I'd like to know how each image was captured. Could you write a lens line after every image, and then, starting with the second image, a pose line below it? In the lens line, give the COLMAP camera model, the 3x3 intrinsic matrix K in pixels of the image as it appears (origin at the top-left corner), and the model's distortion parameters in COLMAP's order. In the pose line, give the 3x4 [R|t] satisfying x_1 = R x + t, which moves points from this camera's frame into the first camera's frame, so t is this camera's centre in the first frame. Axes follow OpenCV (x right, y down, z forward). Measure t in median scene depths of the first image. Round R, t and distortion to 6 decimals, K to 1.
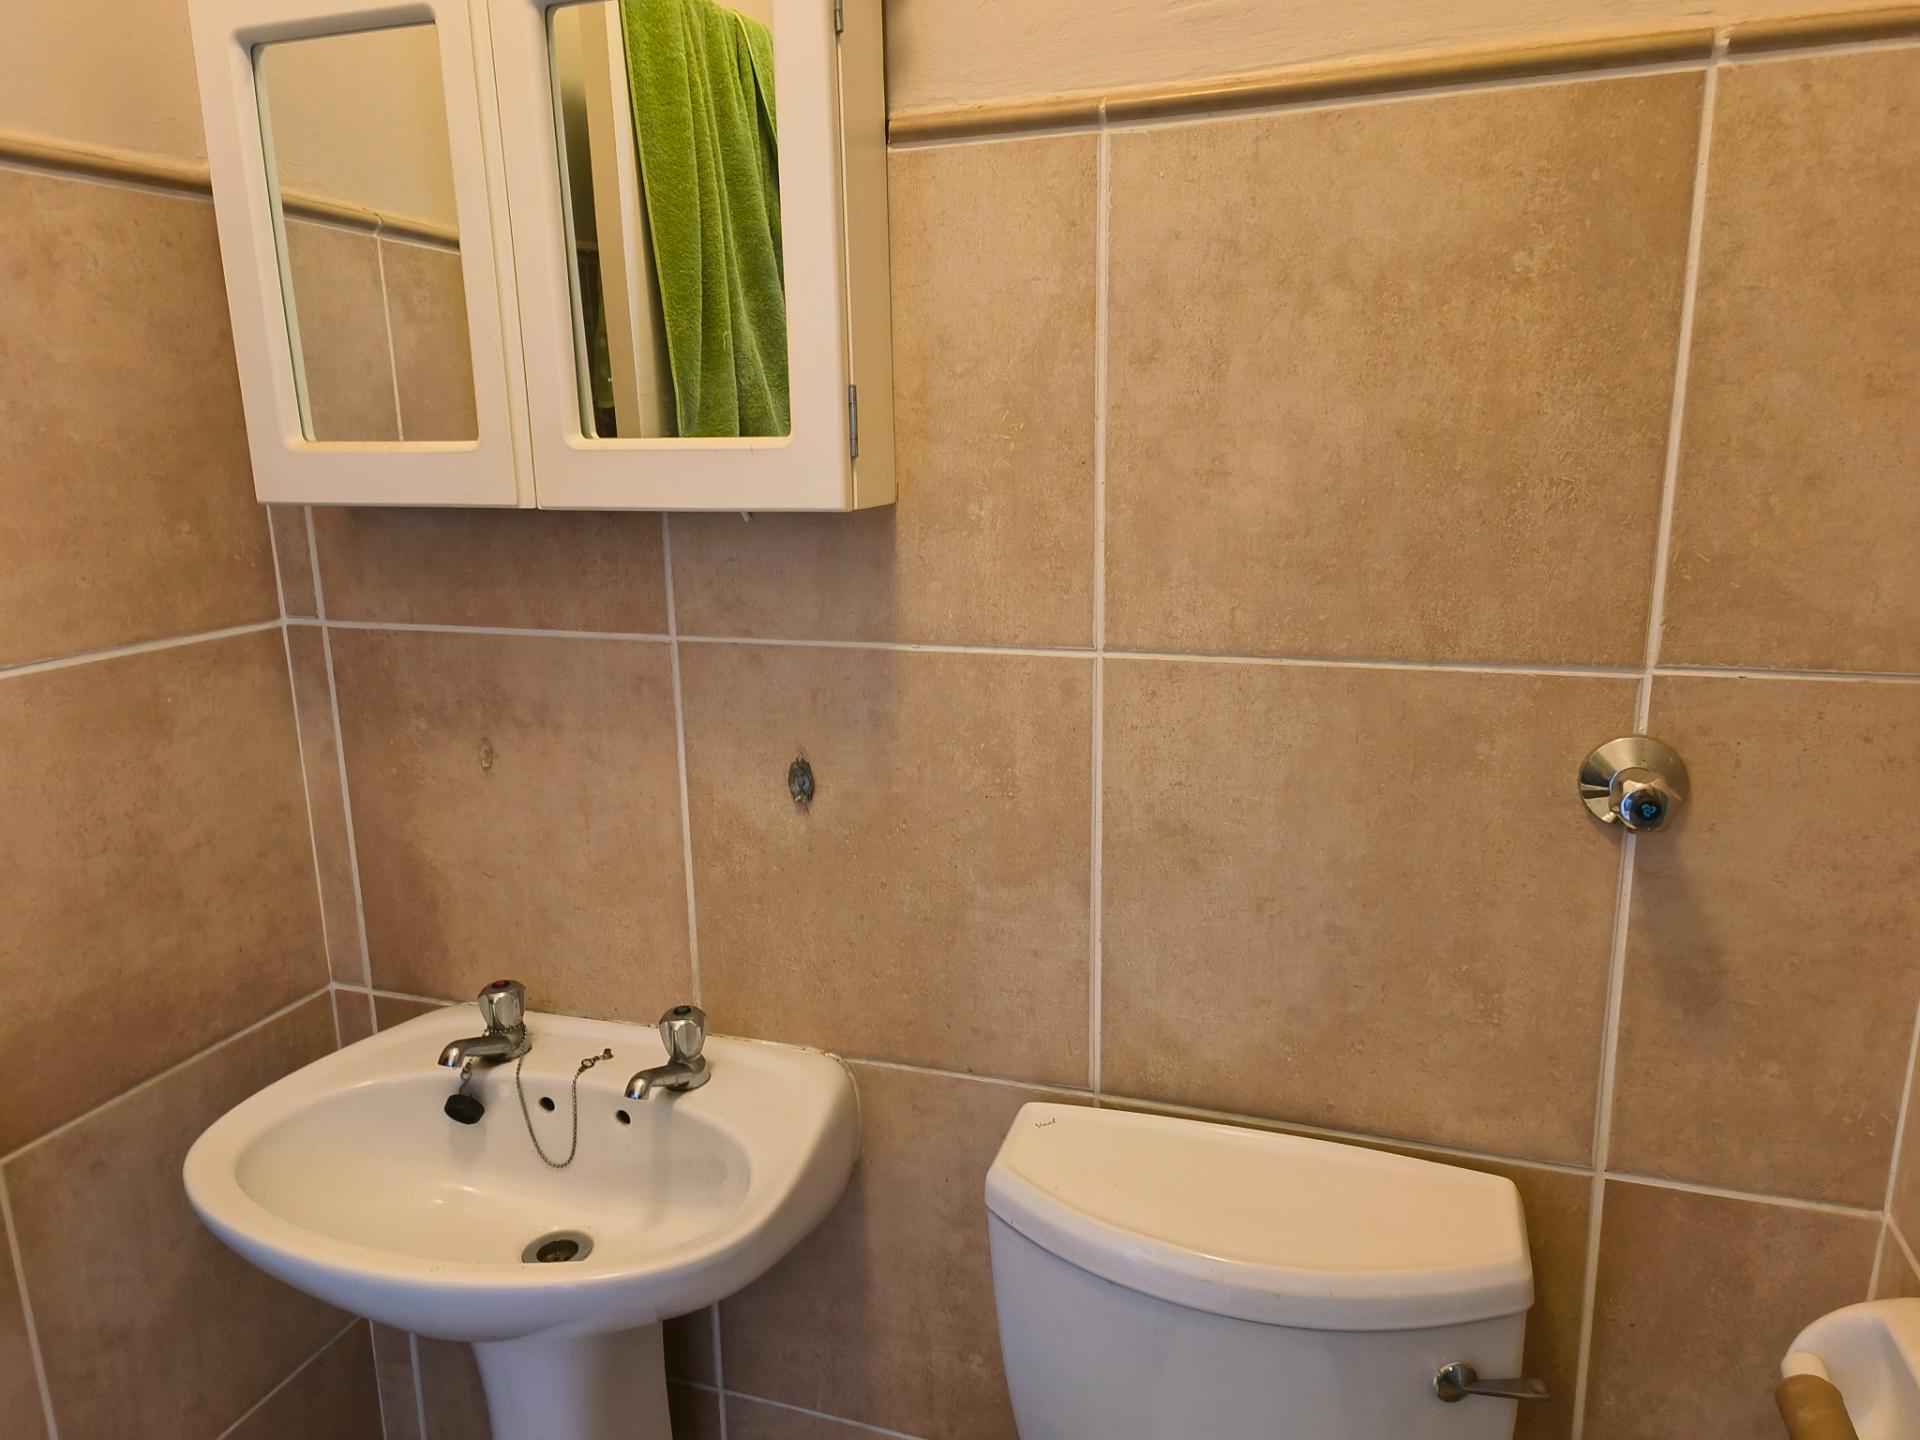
lens RADIAL K [[1269.9, 0, 1002.7], [0, 1269.9, 744.5], [0, 0, 1]] dist [0.074978, -0.058153]
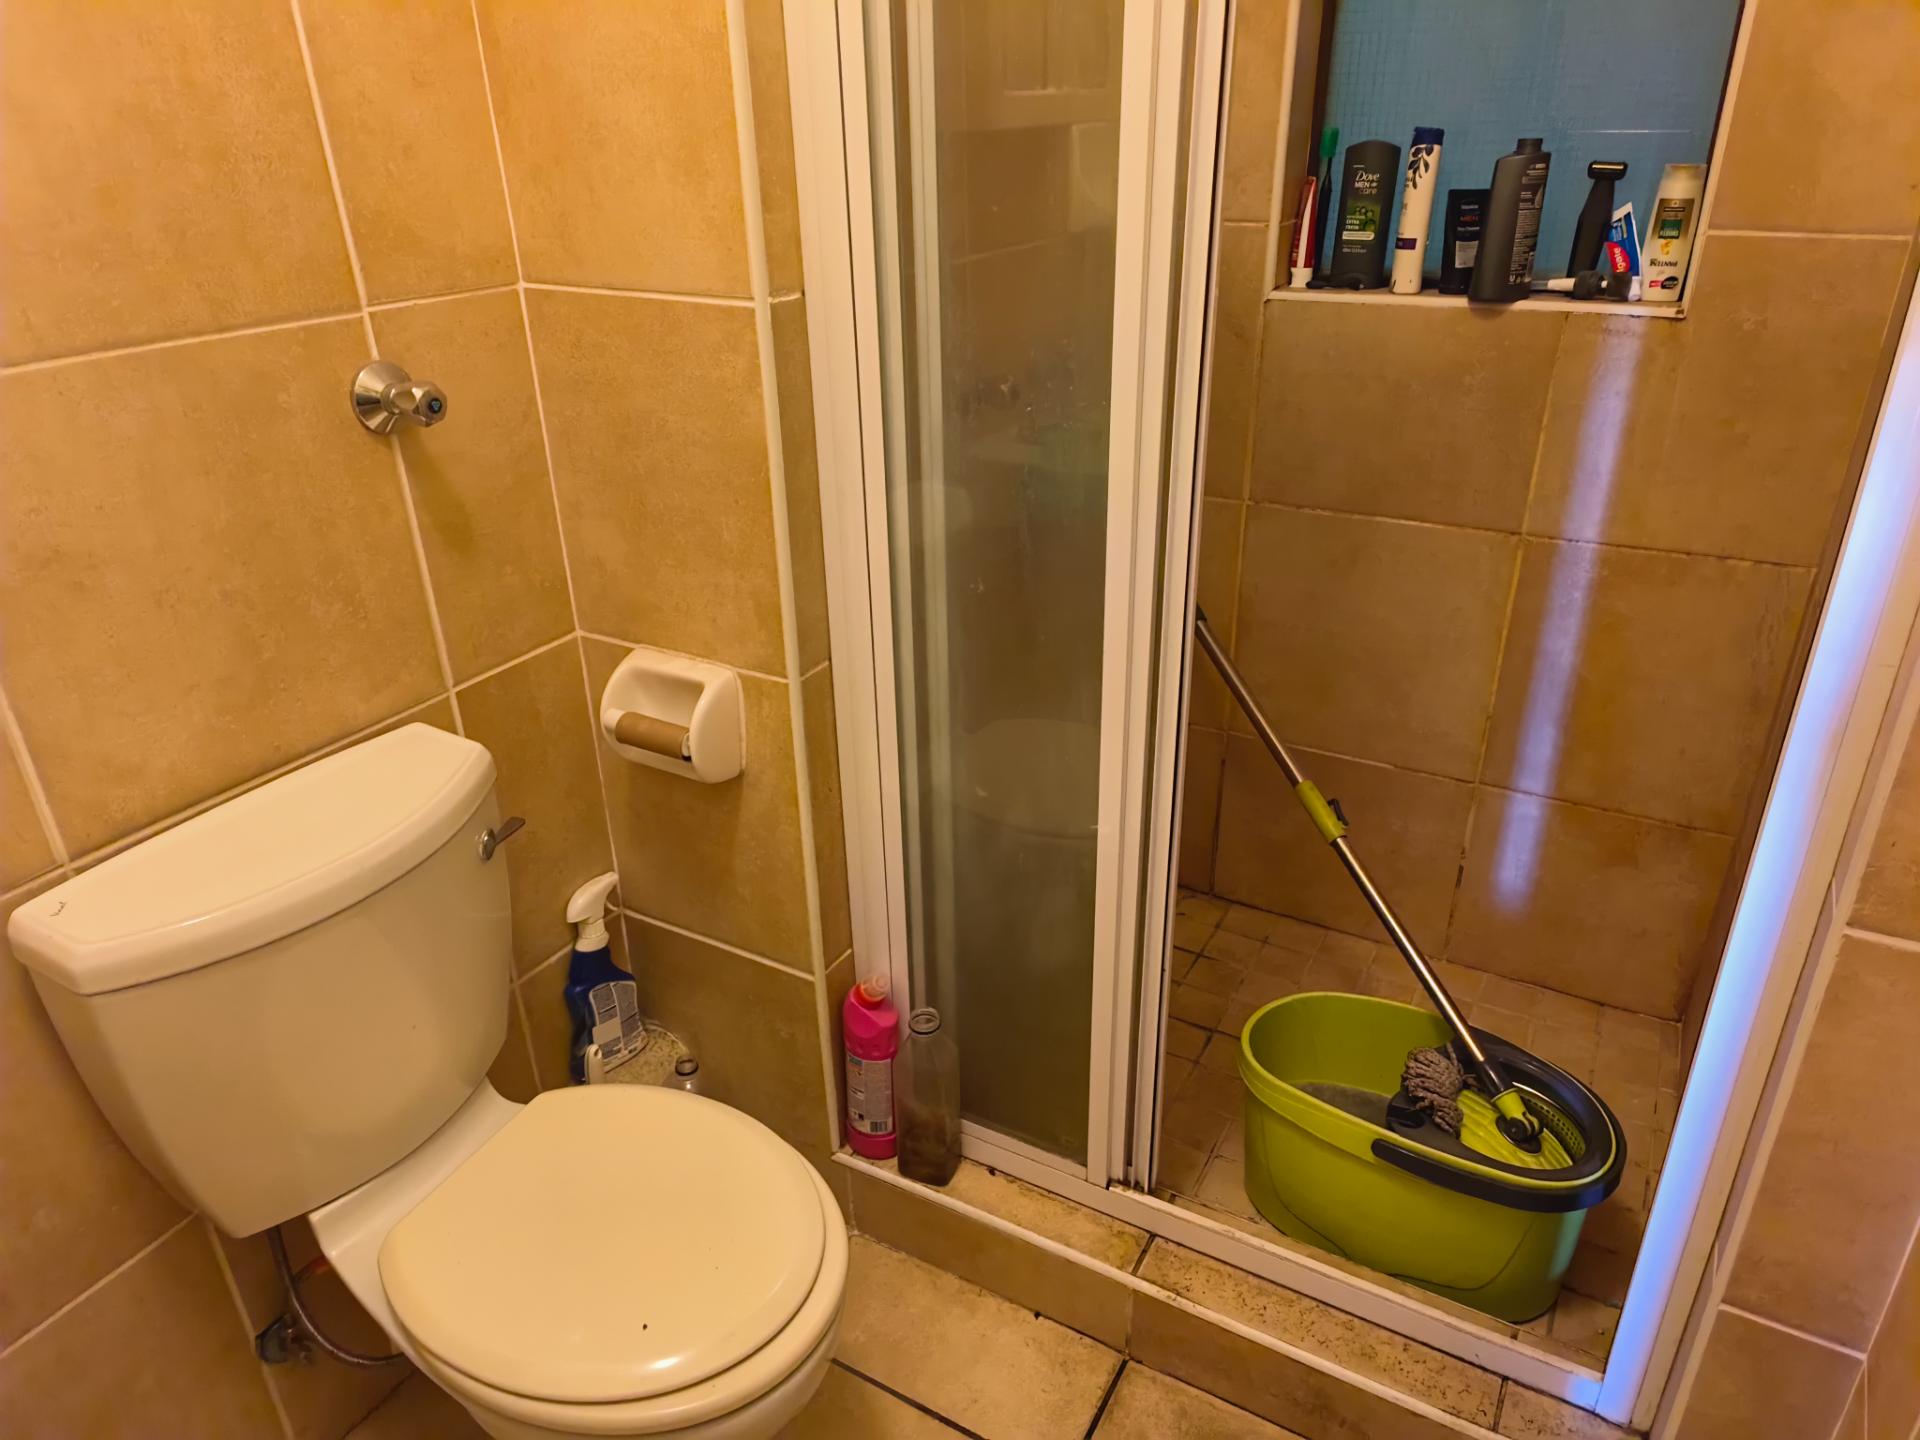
lens RADIAL K [[1269.9, 0, 957.7], [0, 1269.9, 733.4], [0, 0, 1]] dist [0.074978, -0.058153]
pose [[0.196955, -0.430704, 0.880740, -0.672463], [0.240125, 0.892167, 0.382594, -0.027014], [-0.950552, 0.136134, 0.279139, 0.097179]]
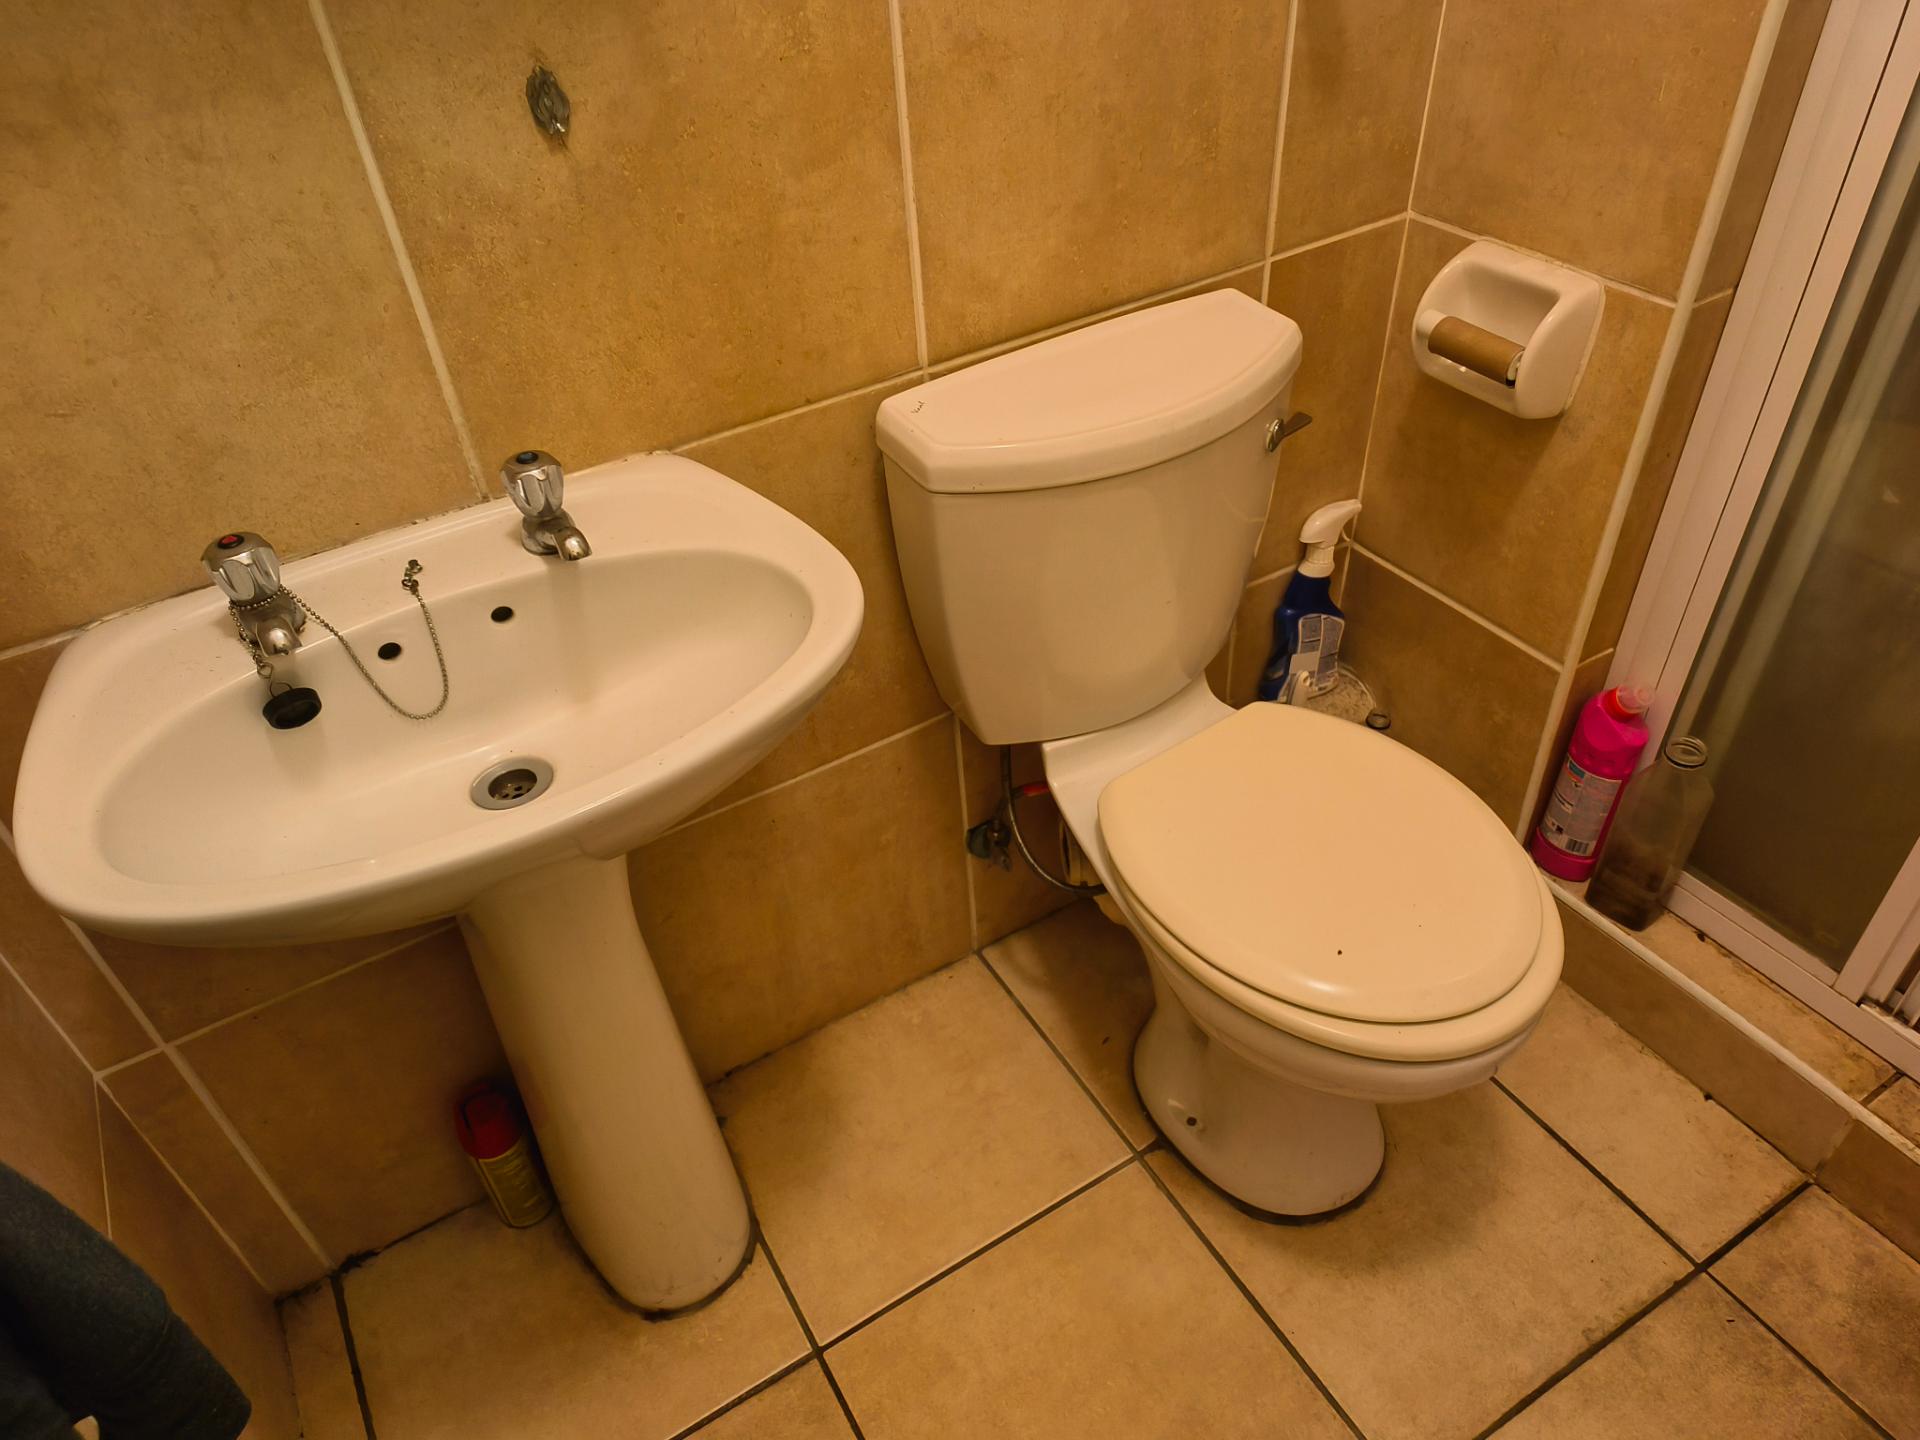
lens RADIAL K [[1269.9, 0, 955.8], [0, 1269.9, 722.3], [0, 0, 1]] dist [0.074978, -0.058153]
pose [[0.655315, -0.508410, 0.558643, -0.688050], [0.223261, 0.836901, 0.499751, 0.008392], [-0.721607, -0.202771, 0.661942, 0.284366]]
